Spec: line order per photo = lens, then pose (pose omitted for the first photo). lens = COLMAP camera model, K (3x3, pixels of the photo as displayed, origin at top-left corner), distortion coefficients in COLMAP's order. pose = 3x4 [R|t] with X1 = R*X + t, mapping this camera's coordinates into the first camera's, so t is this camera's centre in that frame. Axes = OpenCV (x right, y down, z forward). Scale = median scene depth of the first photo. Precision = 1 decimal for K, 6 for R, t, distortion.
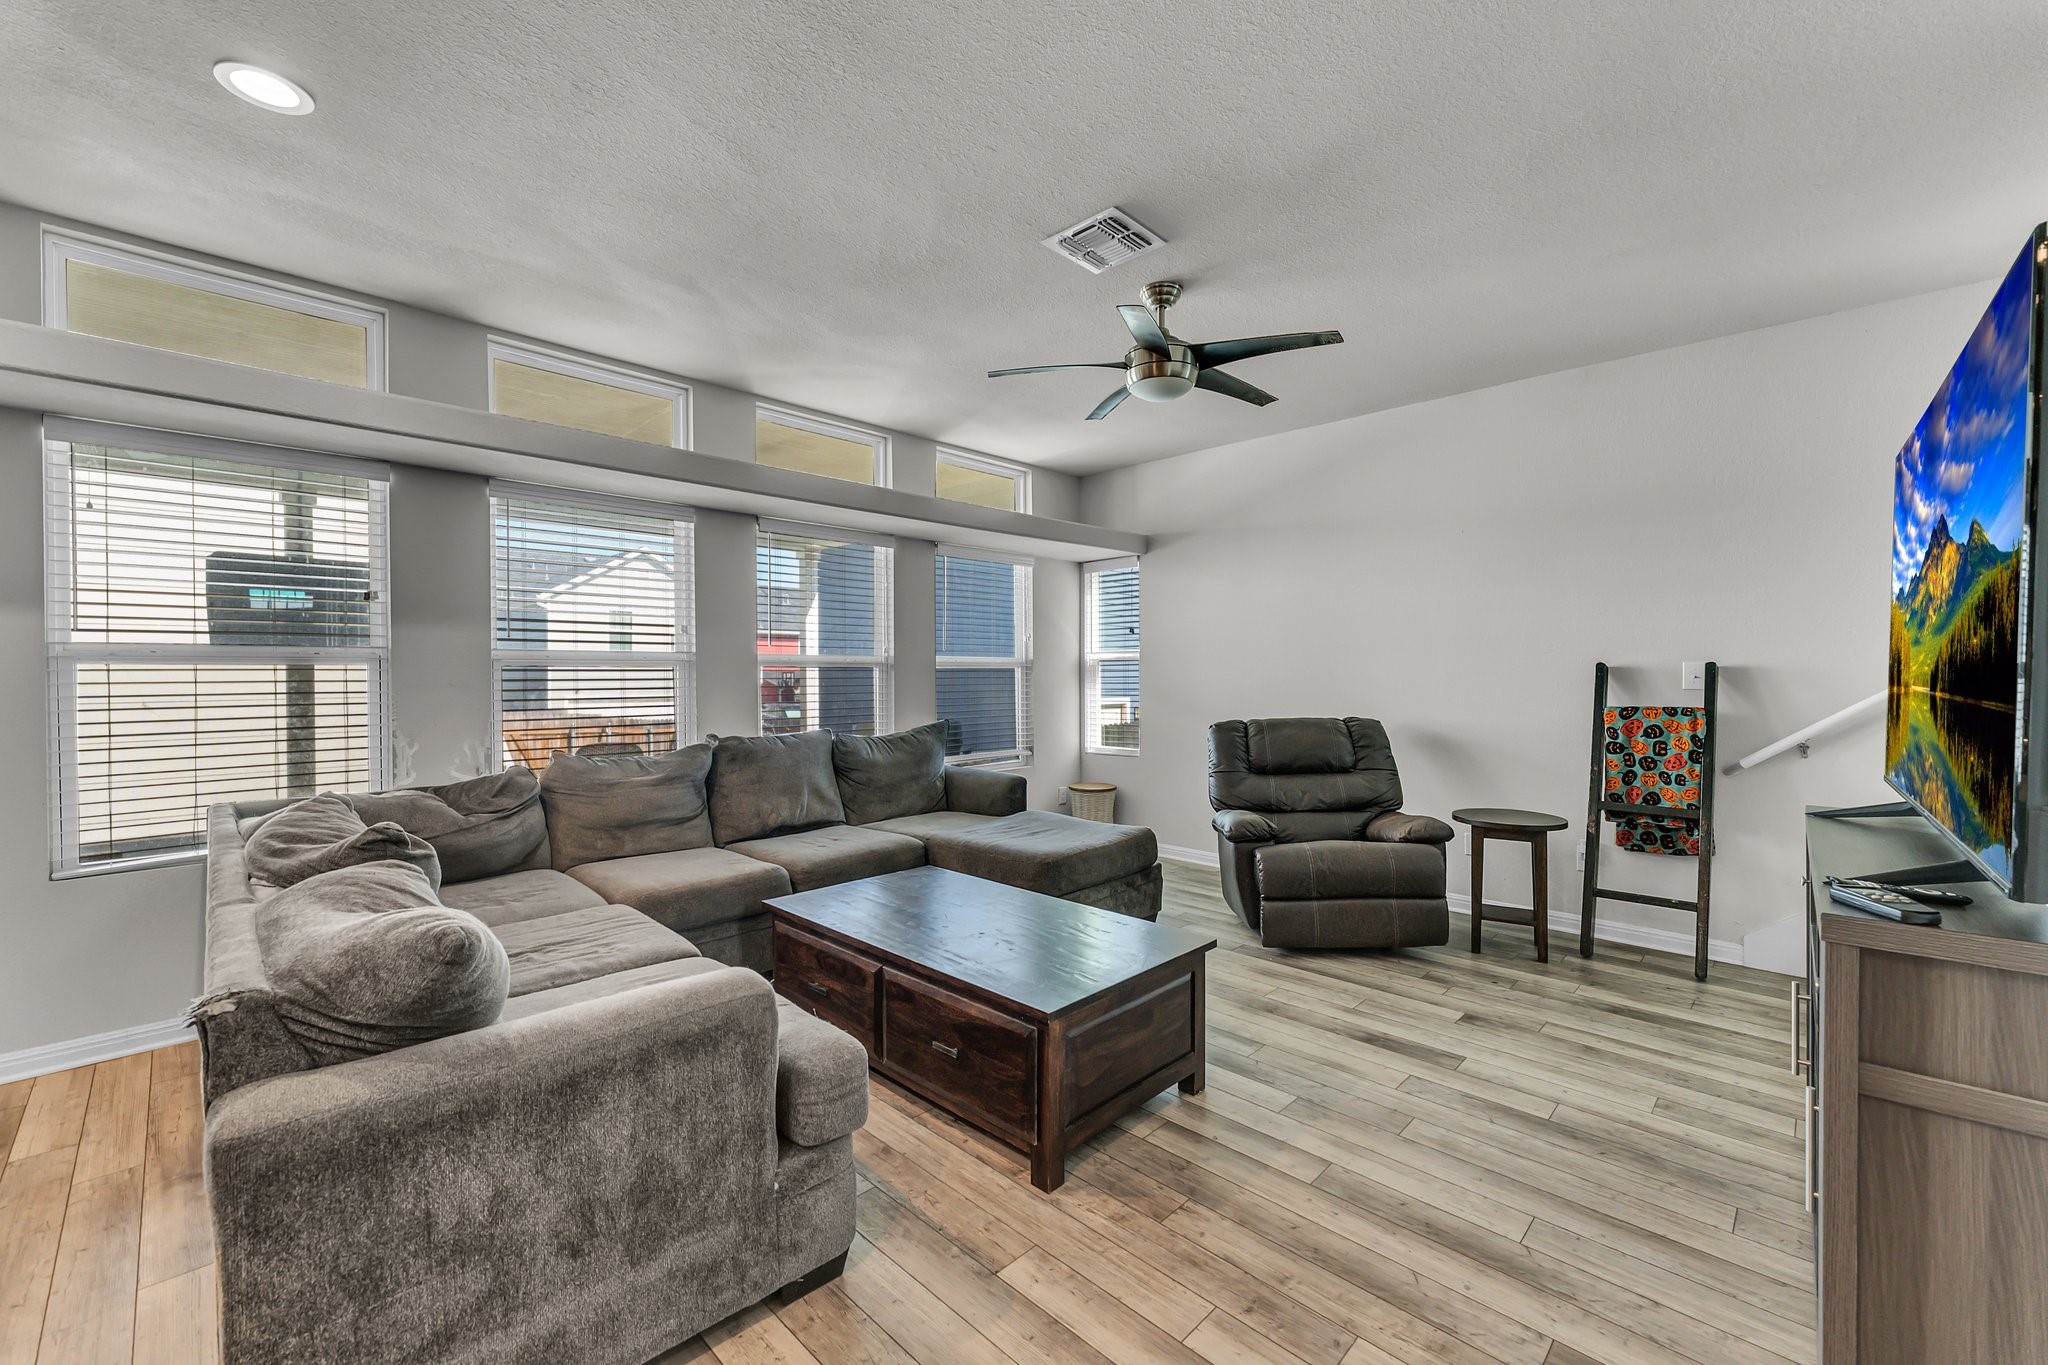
lens RADIAL K [[839.1, 0, 1027.8], [0, 839.1, 689.6], [0, 0, 1]] dist [-0.000715, 0.002501]
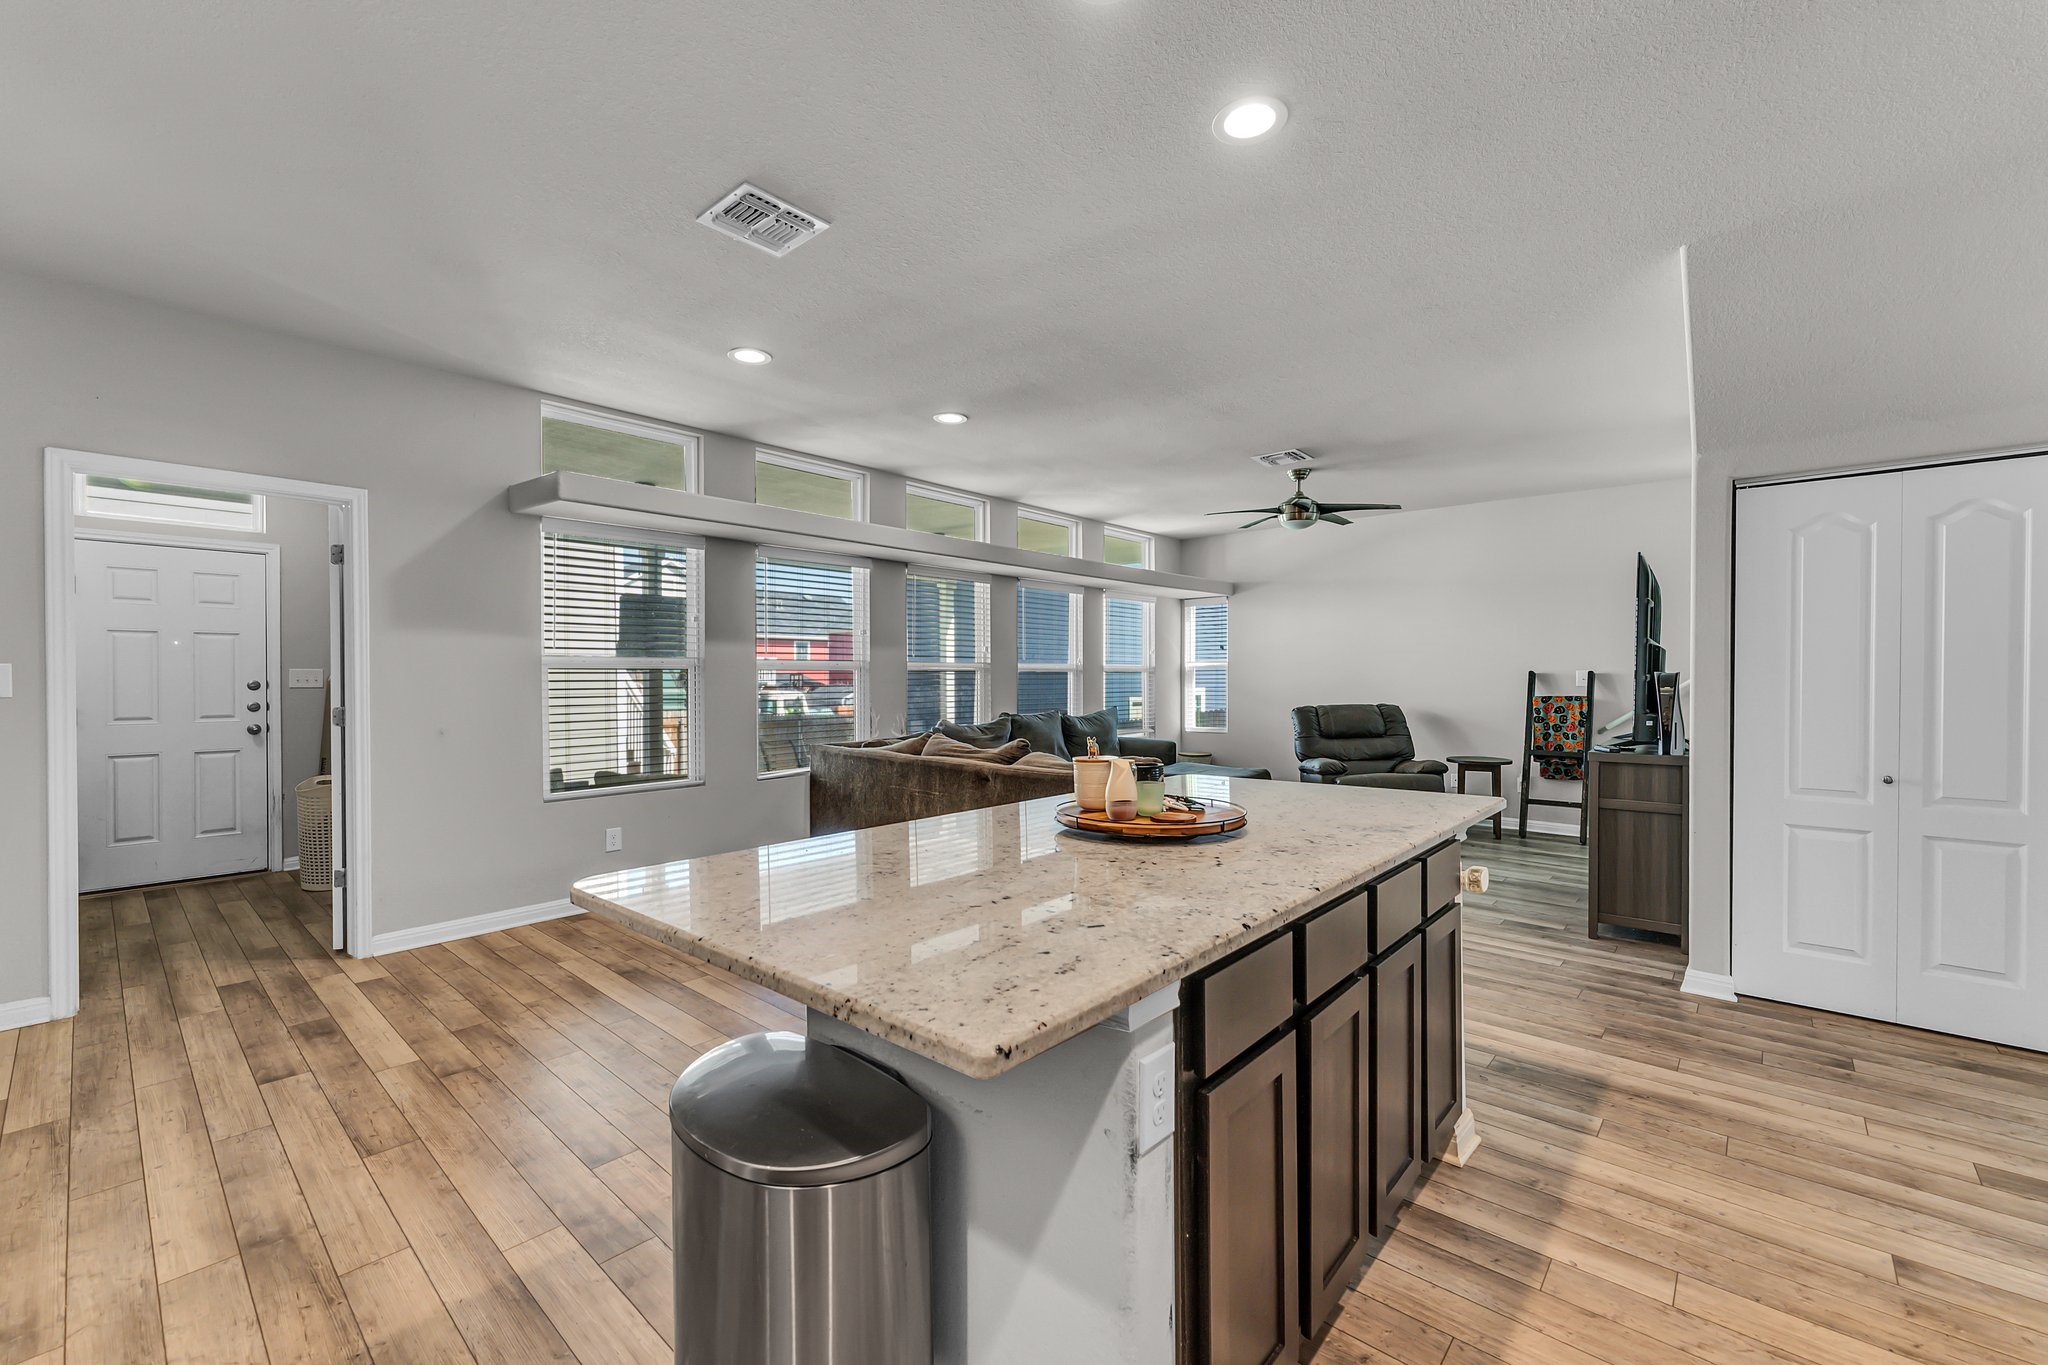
lens RADIAL K [[839.1, 0, 1009.5], [0, 839.1, 693.4], [0, 0, 1]] dist [-0.000715, 0.002501]
pose [[0.999443, -0.000671, 0.033378, -0.463736], [0.000583, 0.999996, 0.002650, 0.009698], [-0.033380, -0.002629, 0.999439, -0.714970]]
